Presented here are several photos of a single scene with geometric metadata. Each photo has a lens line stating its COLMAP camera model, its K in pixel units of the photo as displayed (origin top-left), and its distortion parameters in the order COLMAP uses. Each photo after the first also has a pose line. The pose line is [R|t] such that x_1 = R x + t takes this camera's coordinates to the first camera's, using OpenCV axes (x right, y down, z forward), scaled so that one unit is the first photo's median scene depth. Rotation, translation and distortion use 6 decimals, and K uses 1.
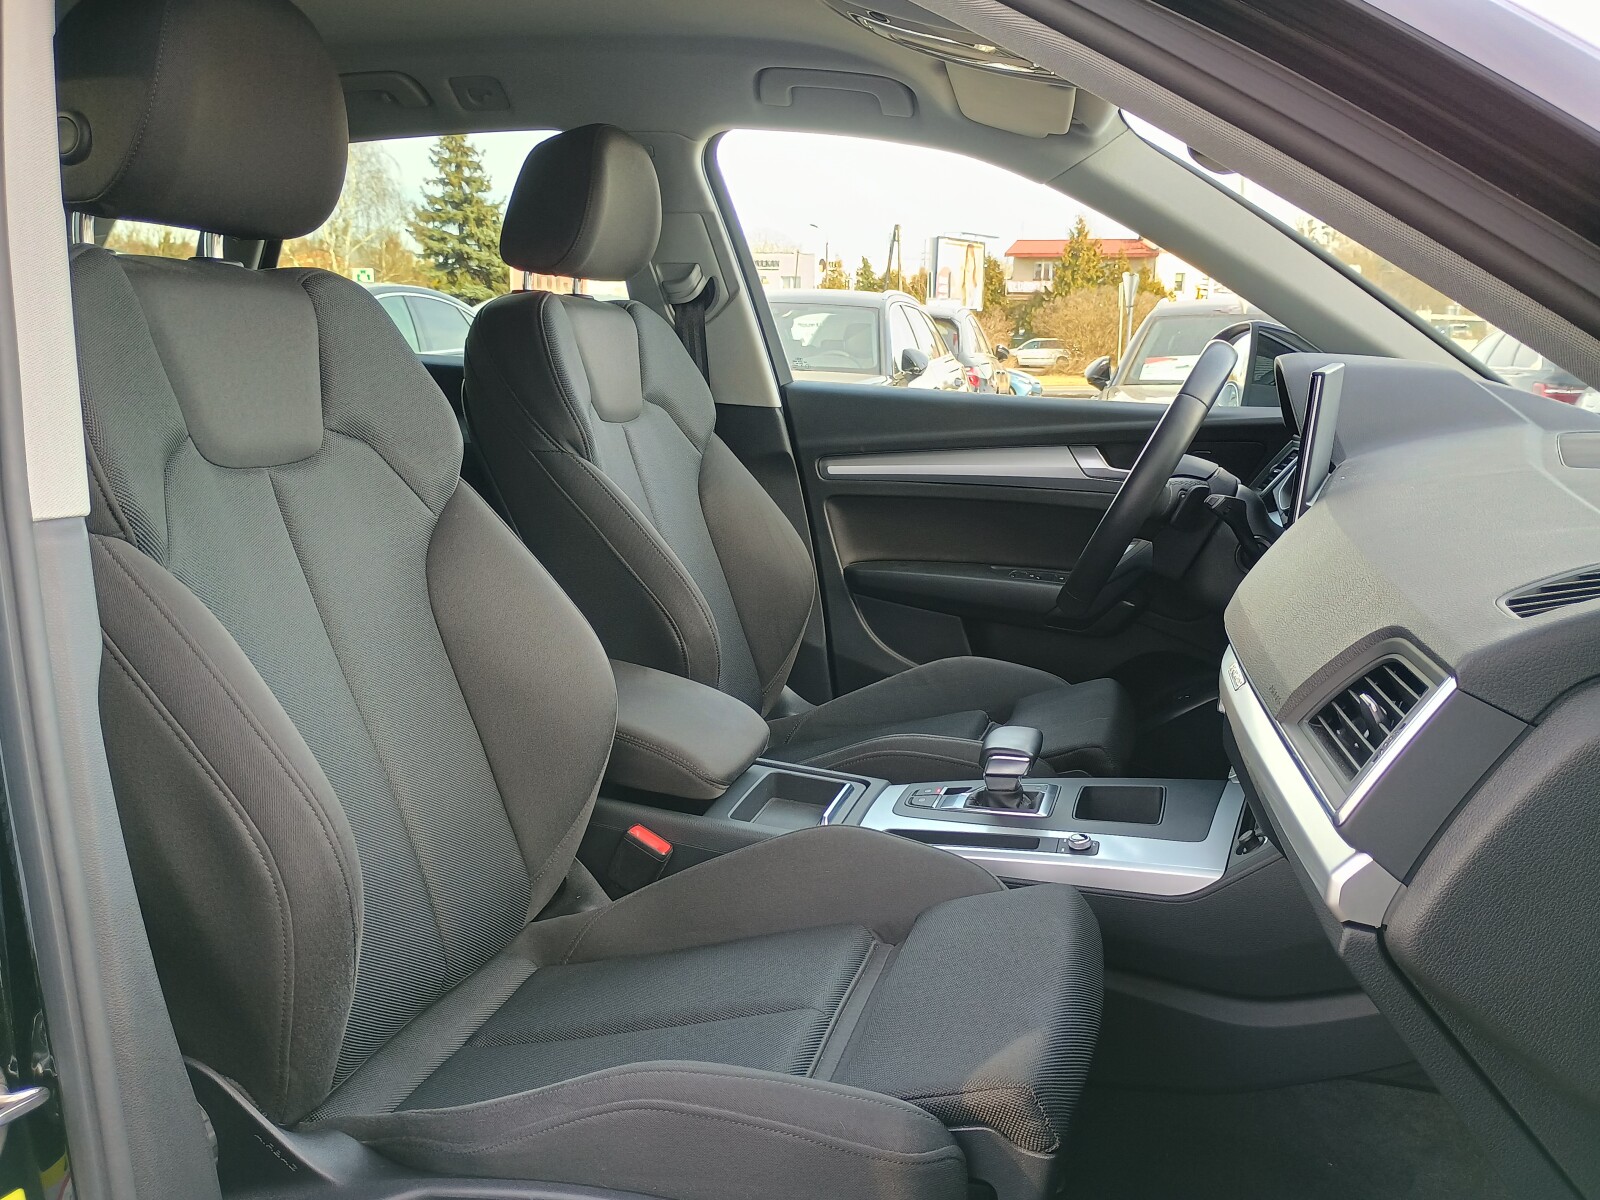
lens RADIAL K [[1402.0, 0, 788.1], [0, 1402.0, 605.5], [0, 0, 1]] dist [0.052027, -0.058580]
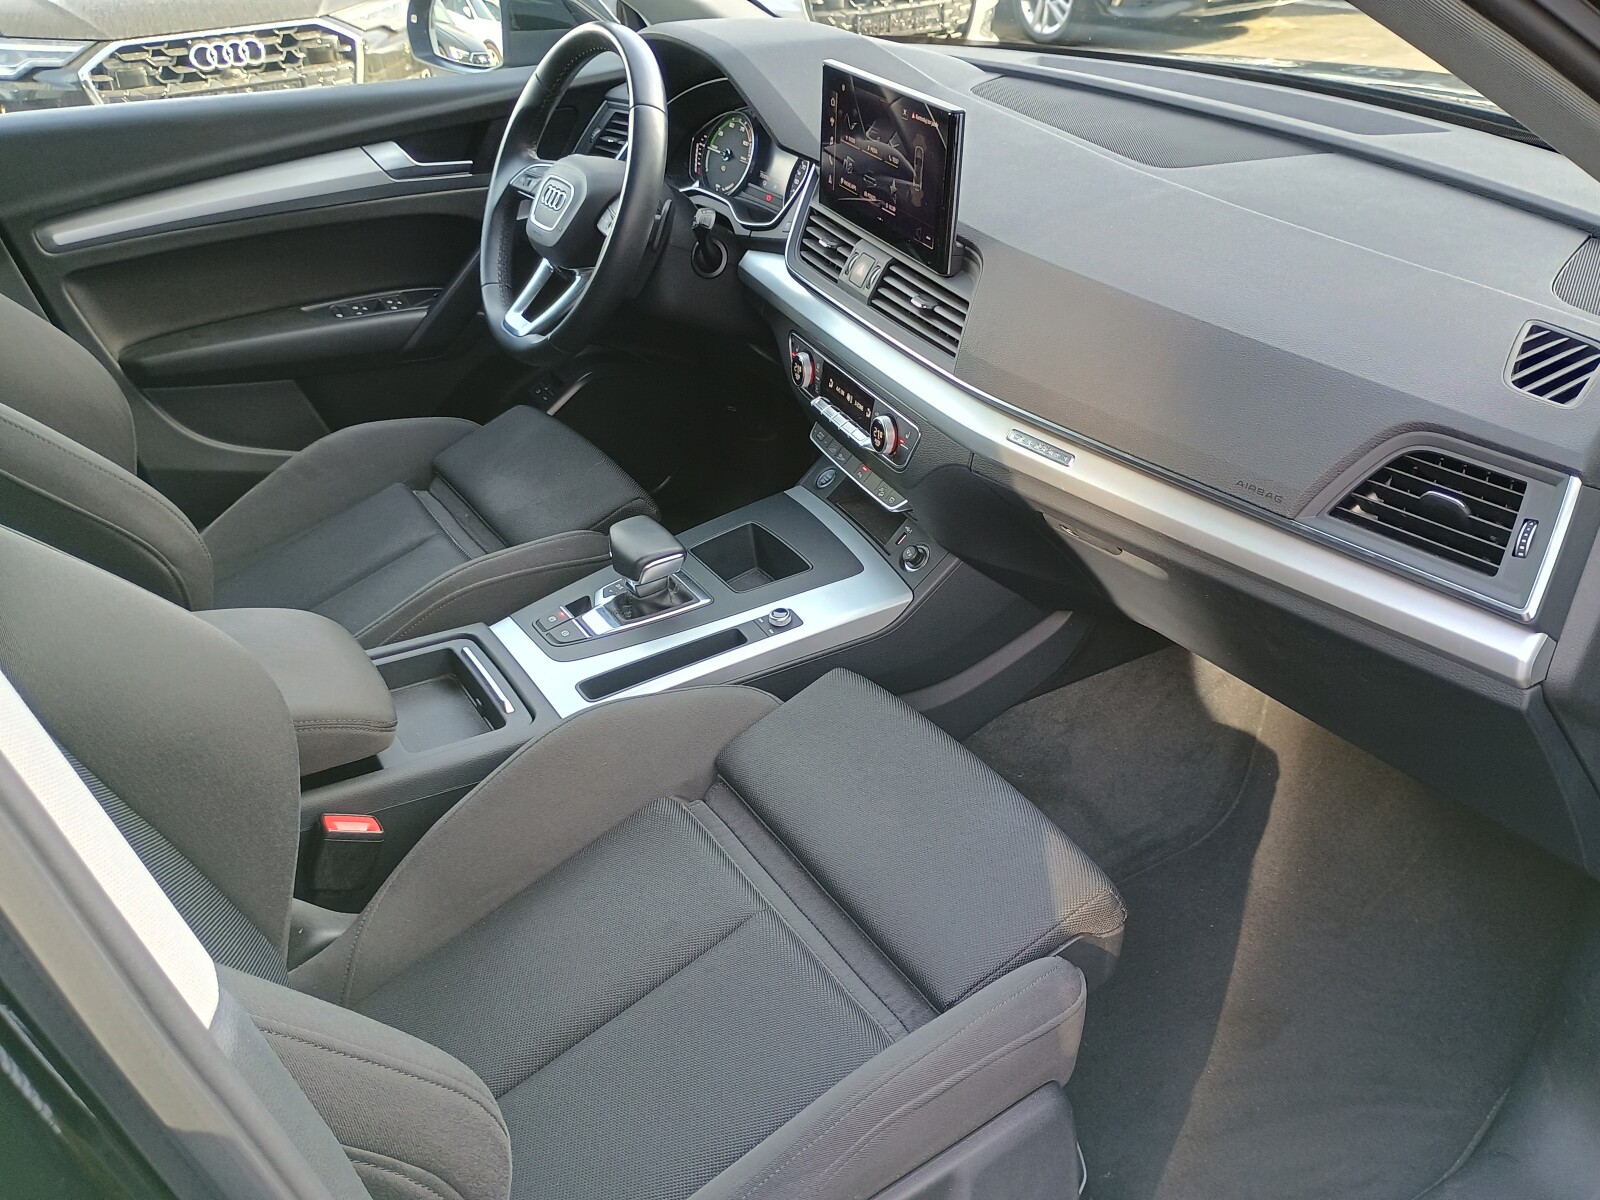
lens RADIAL K [[1402.0, 0, 808.0], [0, 1402.0, 605.4], [0, 0, 1]] dist [0.052027, -0.058580]
pose [[0.679486, -0.402122, 0.613675, -0.263207], [0.187802, 0.903885, 0.384346, -0.149279], [-0.709246, -0.145908, 0.689697, 0.200389]]
